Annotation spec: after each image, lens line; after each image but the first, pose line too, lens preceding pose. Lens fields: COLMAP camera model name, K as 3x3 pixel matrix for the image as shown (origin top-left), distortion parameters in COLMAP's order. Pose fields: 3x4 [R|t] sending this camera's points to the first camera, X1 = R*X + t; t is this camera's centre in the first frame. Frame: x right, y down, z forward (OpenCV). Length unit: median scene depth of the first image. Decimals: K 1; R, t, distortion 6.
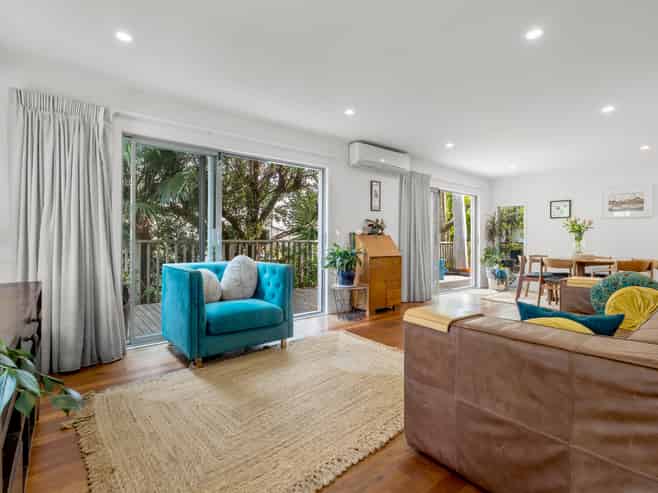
lens RADIAL K [[333.6, 0, 328.8], [0, 333.6, 235.8], [0, 0, 1]] dist [0.001503, 0.000333]
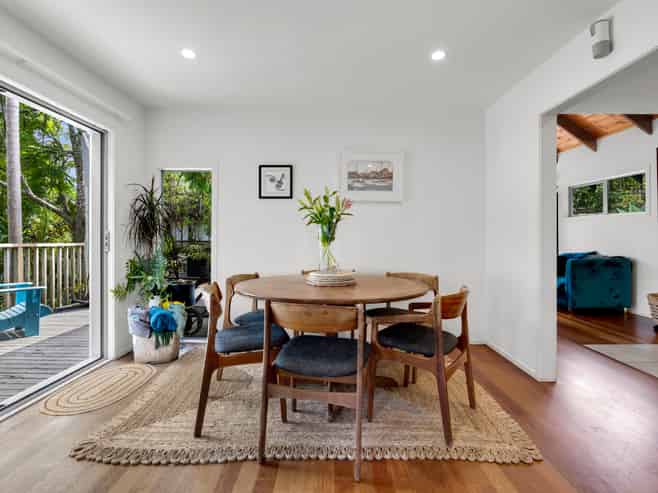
lens RADIAL K [[333.6, 0, 328.8], [0, 333.6, 235.8], [0, 0, 1]] dist [0.001503, 0.000333]
pose [[0.639677, -0.001354, 0.768642, 0.320636], [-0.004073, 0.999978, 0.005151, 0.002754], [-0.768633, -0.006425, 0.639658, 0.561371]]
